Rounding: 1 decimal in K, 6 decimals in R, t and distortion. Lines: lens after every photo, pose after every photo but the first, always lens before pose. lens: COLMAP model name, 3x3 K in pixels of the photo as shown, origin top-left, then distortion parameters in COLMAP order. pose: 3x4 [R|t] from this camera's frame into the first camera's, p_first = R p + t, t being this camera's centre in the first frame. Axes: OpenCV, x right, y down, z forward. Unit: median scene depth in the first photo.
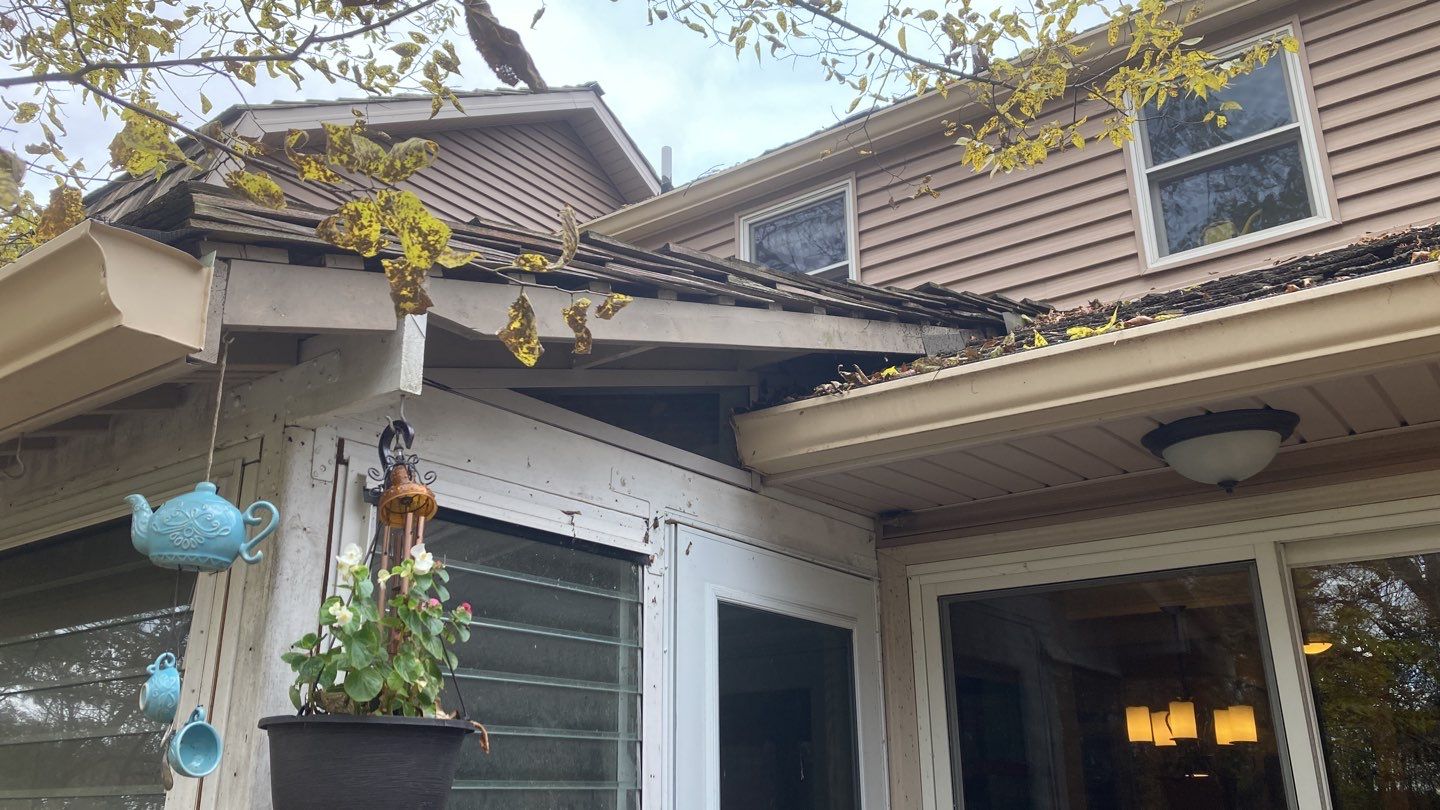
lens RADIAL K [[1155.7, 0, 720.7], [0, 1155.7, 405.8], [0, 0, 1]] dist [0.005993, -0.007074]
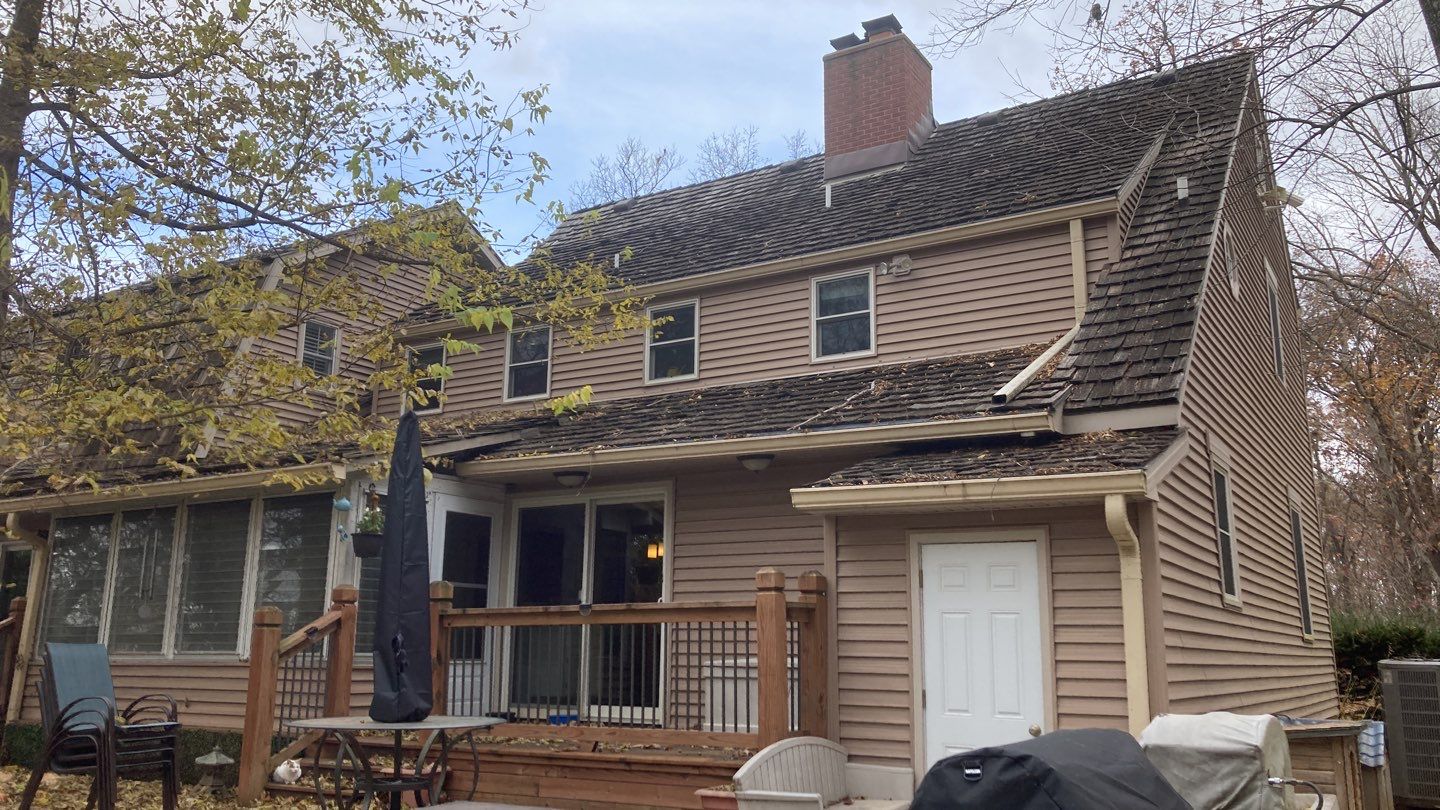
lens RADIAL K [[1155.7, 0, 728.2], [0, 1155.7, 405.6], [0, 0, 1]] dist [0.005993, -0.007074]
pose [[0.996480, 0.033223, 0.076964, 0.616216], [-0.042058, 0.992337, 0.116186, -0.667284], [-0.072514, -0.119014, 0.990241, -2.857396]]
